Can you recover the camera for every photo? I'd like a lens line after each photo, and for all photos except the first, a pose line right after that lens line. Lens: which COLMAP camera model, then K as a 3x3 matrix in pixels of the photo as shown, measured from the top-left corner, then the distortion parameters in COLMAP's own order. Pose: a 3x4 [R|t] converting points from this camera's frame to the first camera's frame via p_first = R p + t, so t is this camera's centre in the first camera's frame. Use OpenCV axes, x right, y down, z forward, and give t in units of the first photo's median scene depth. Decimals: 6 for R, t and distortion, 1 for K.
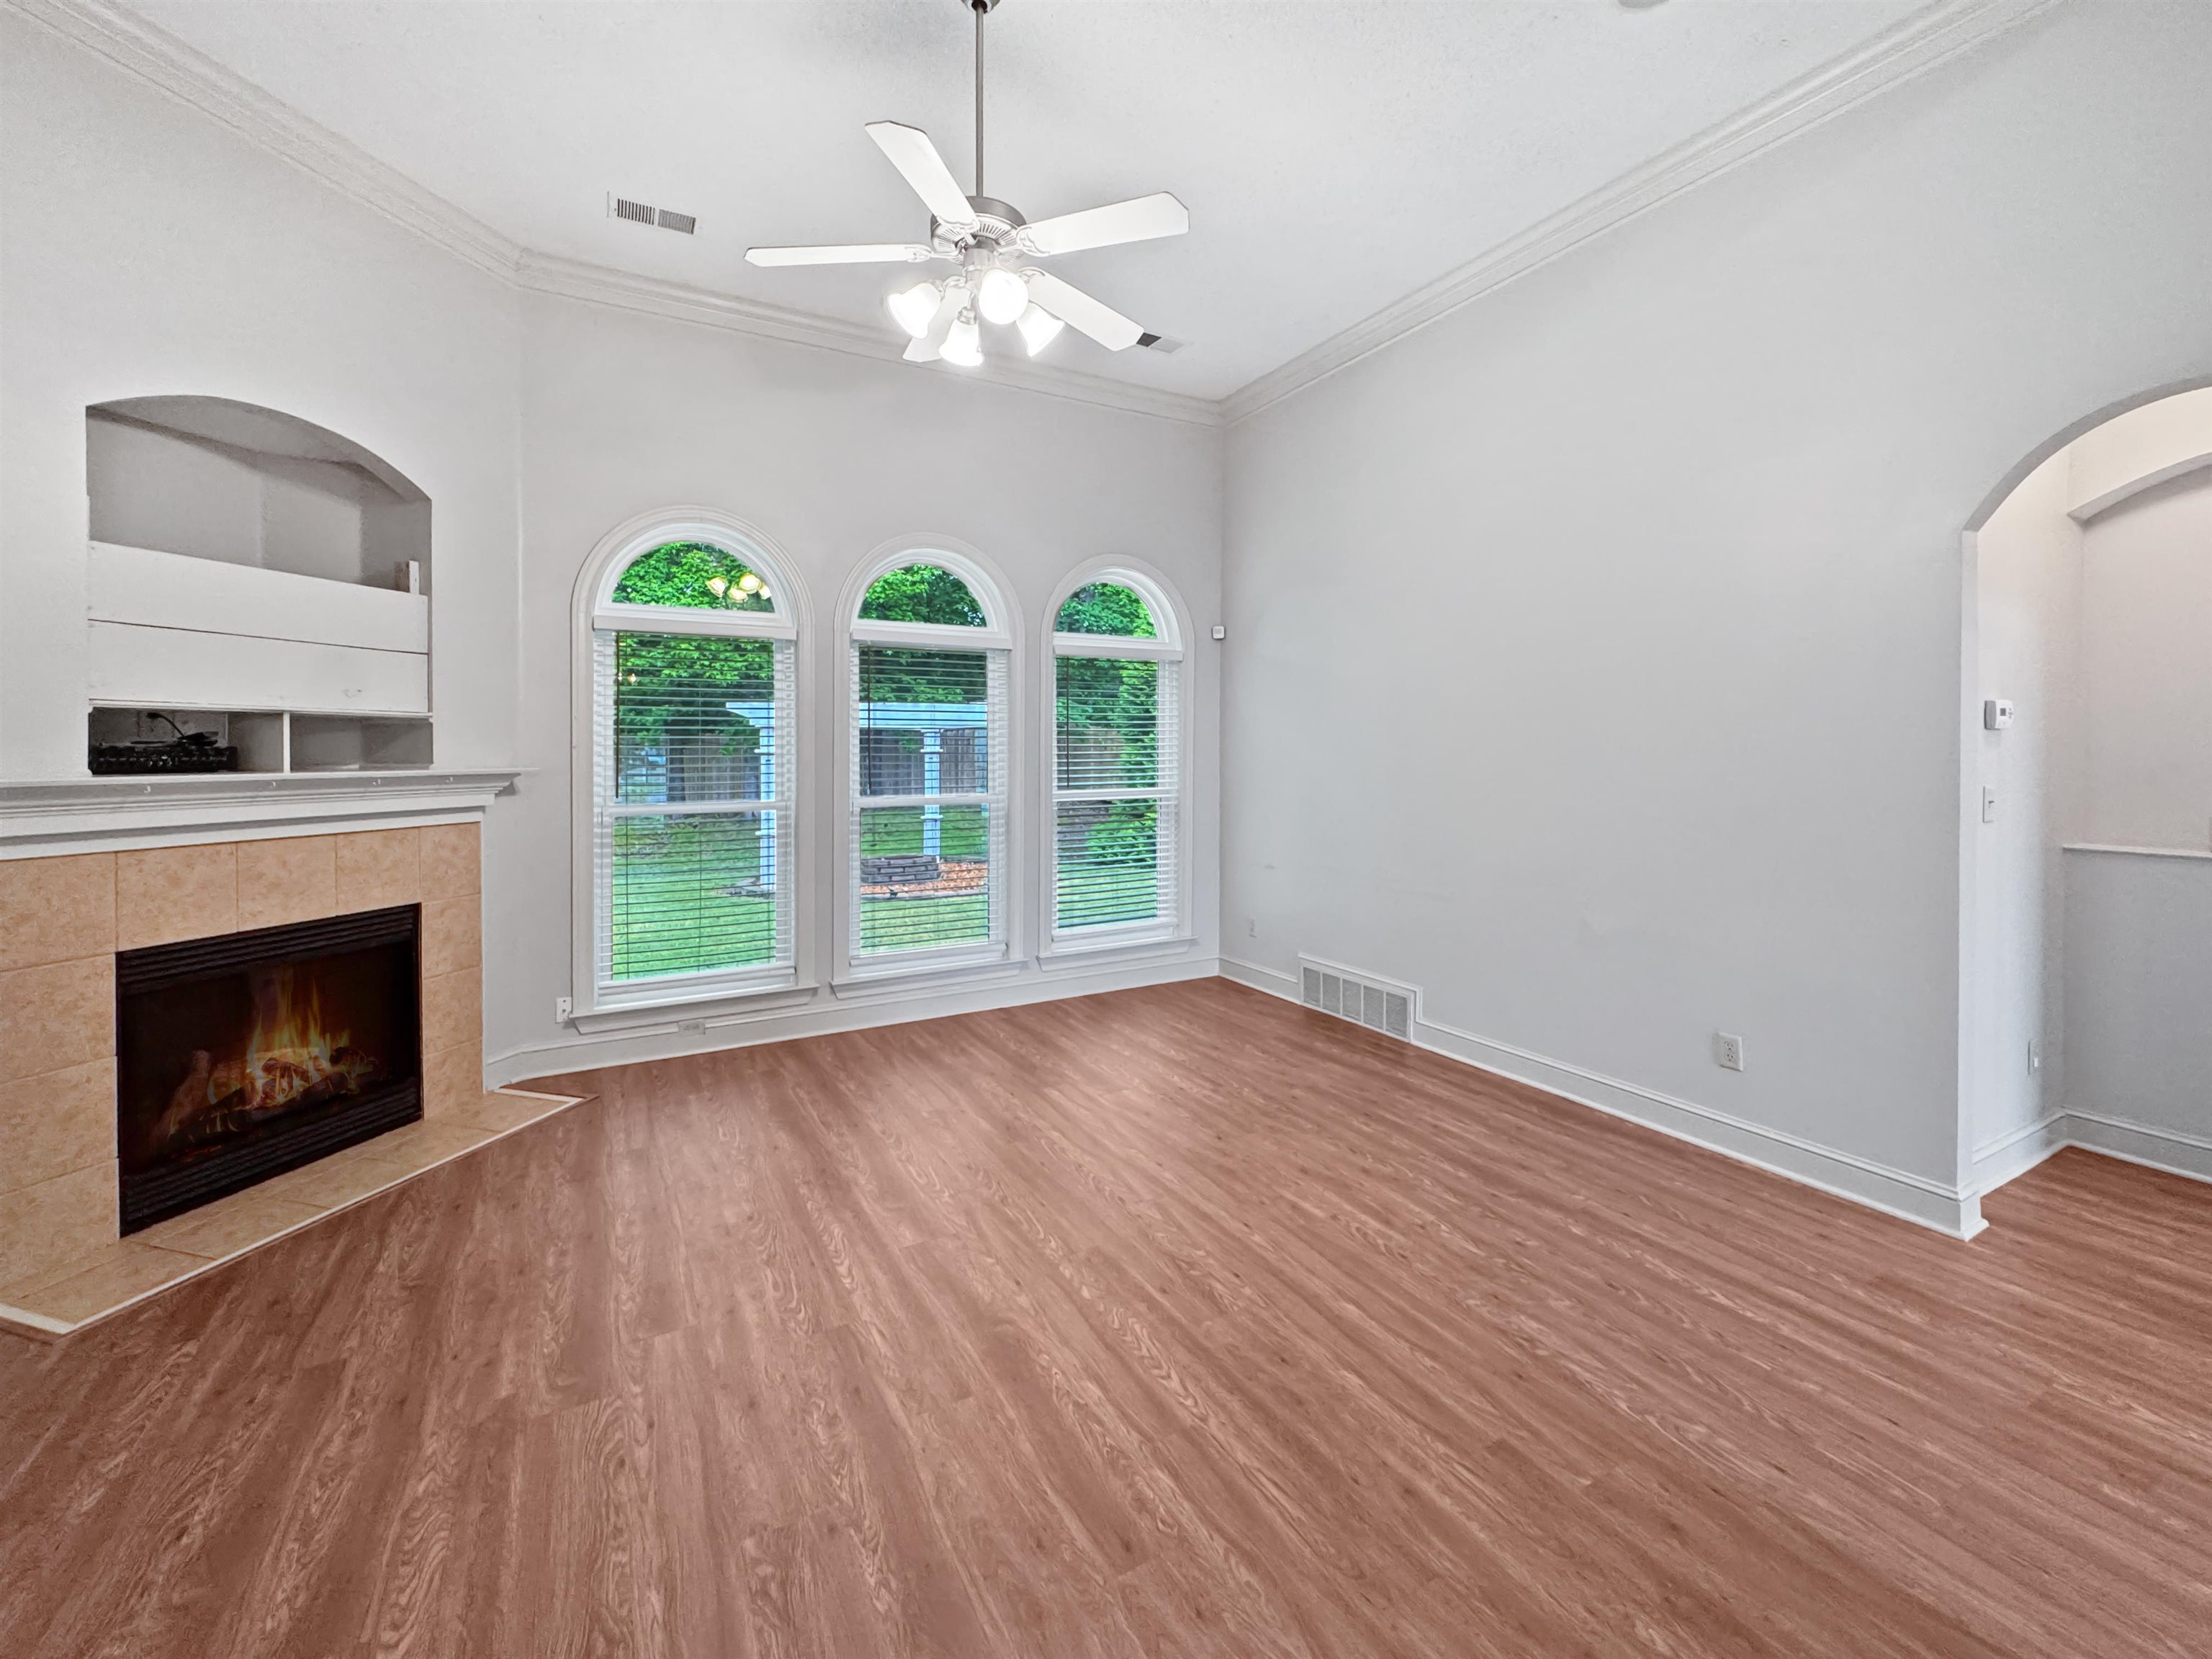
lens RADIAL K [[912.9, 0, 1126.3], [0, 912.9, 755.0], [0, 0, 1]] dist [-0.003598, 0.000427]
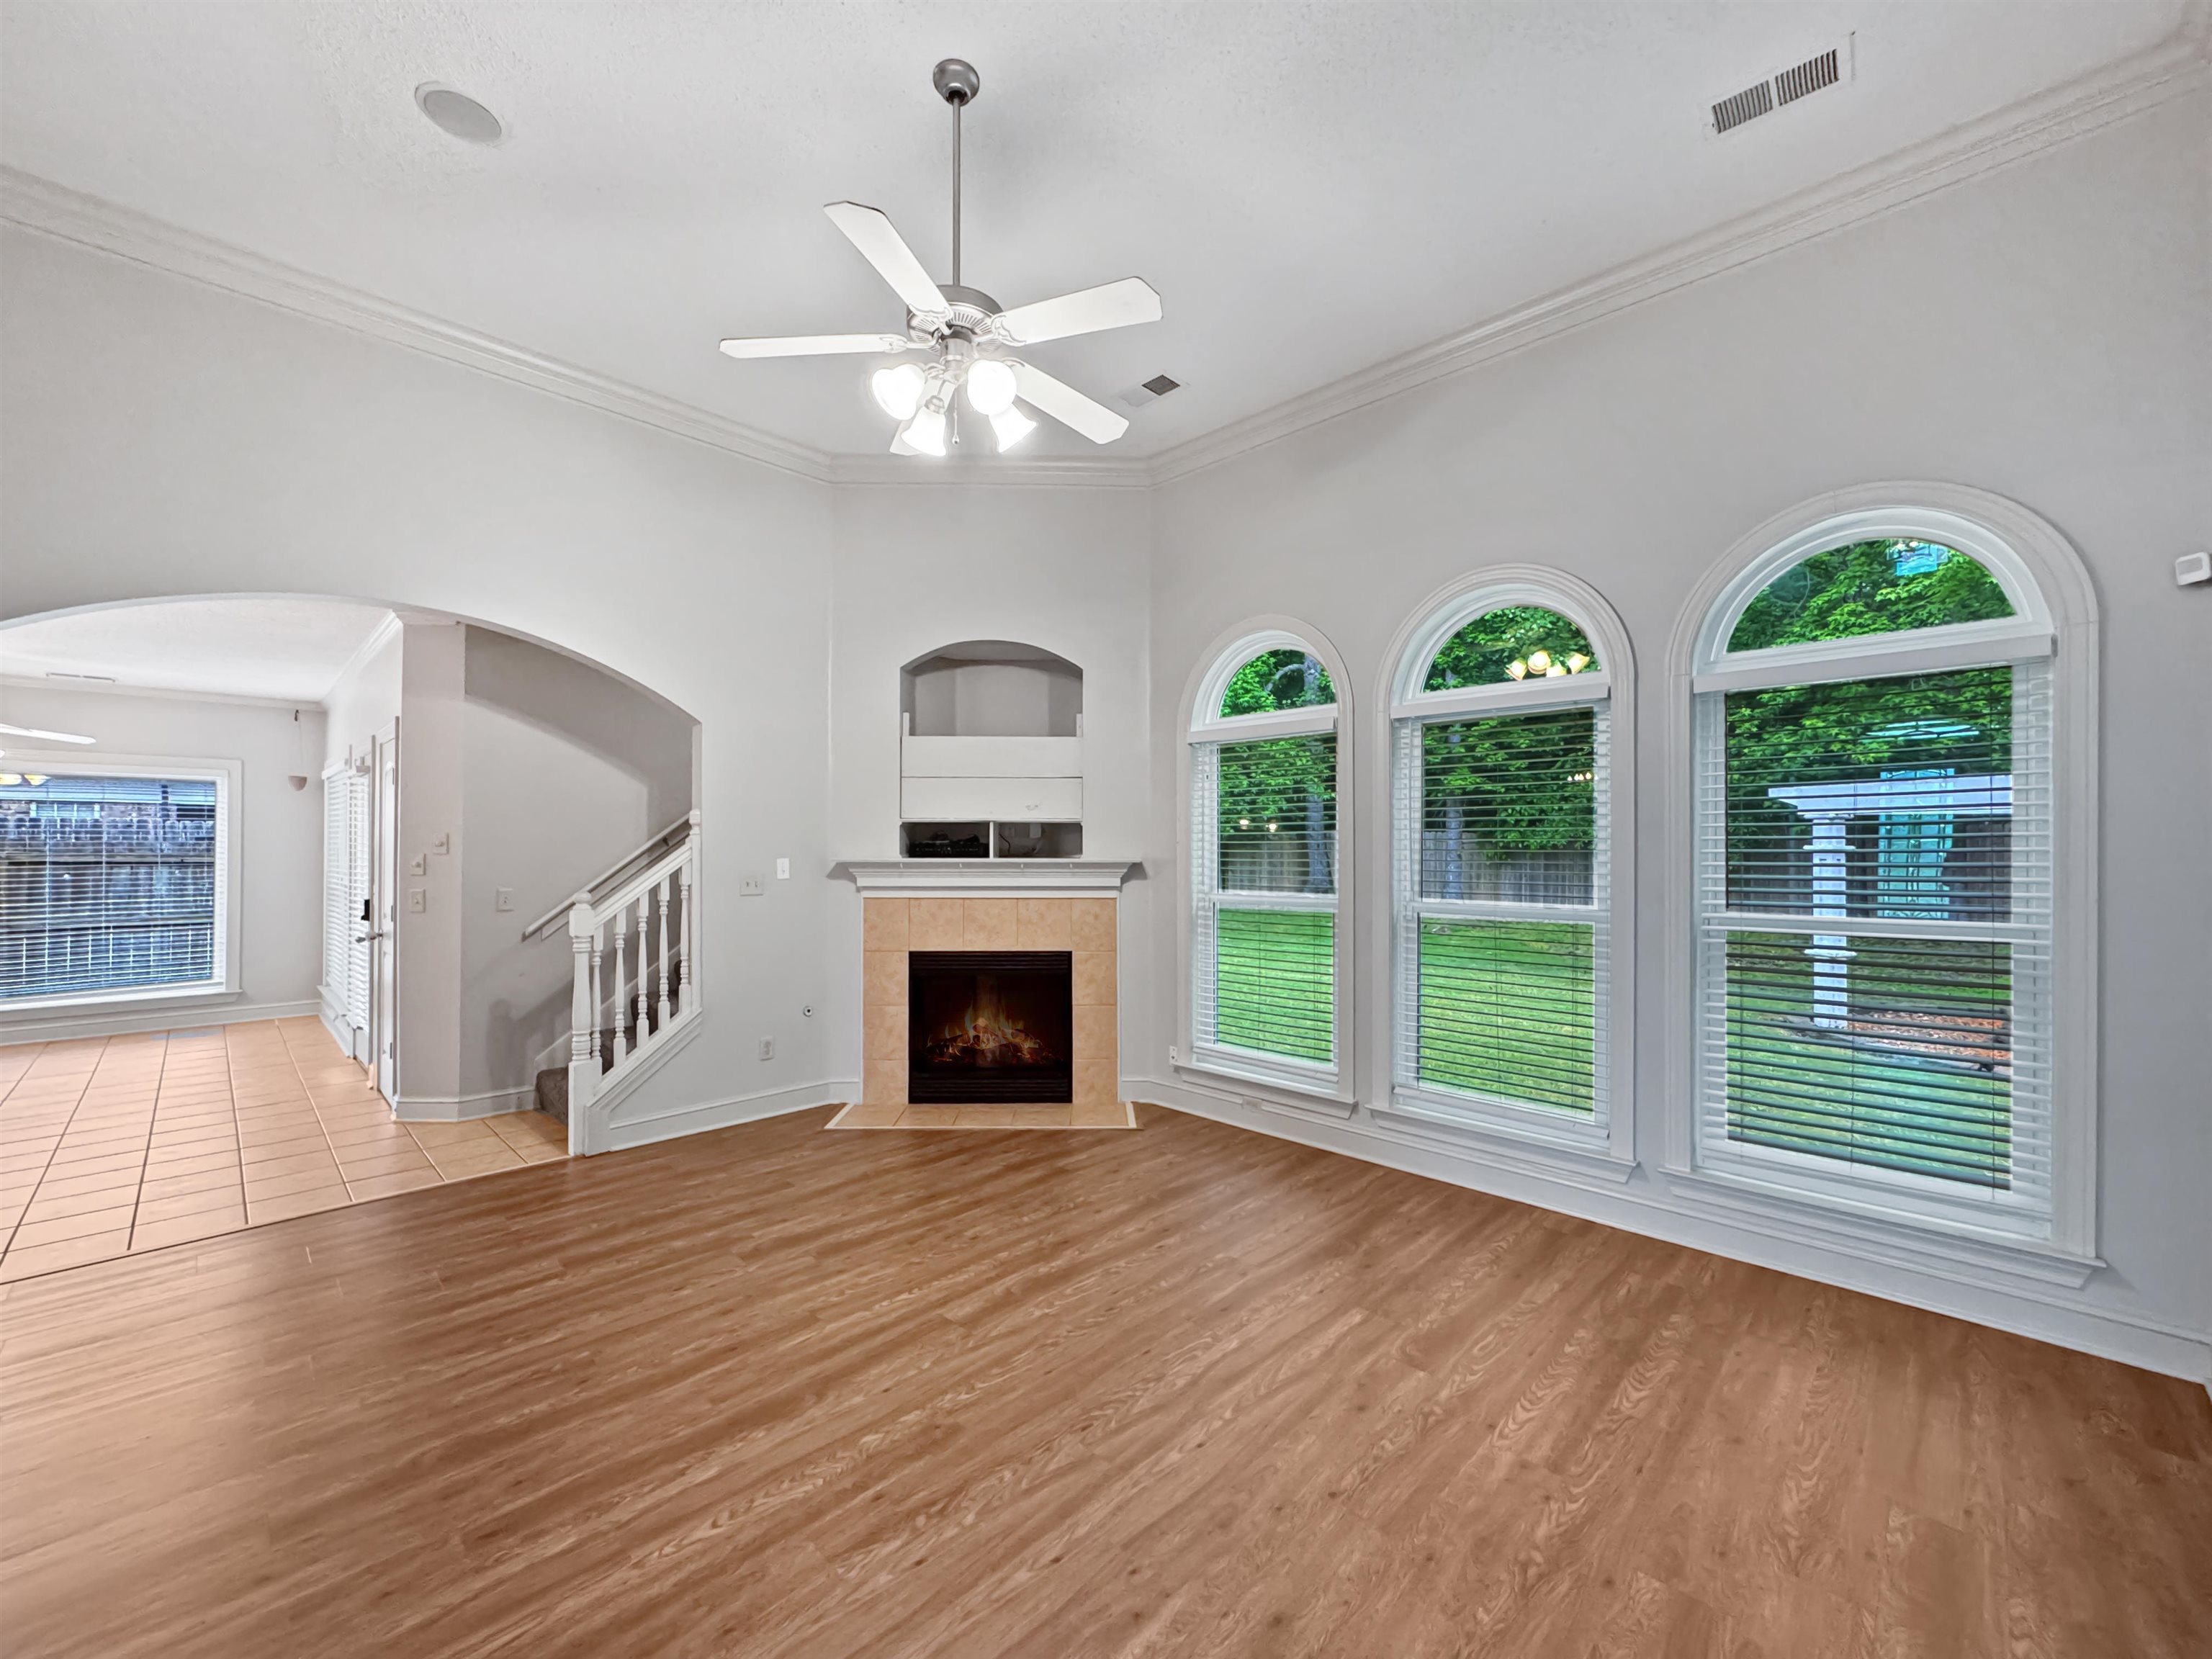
lens RADIAL K [[912.9, 0, 1115.9], [0, 912.9, 838.1], [0, 0, 1]] dist [-0.003598, 0.000427]
pose [[0.262178, -0.009584, -0.964972, 0.606627], [-0.007359, 0.999902, -0.011931, 0.001434], [0.964992, 0.010229, 0.262081, 0.668453]]
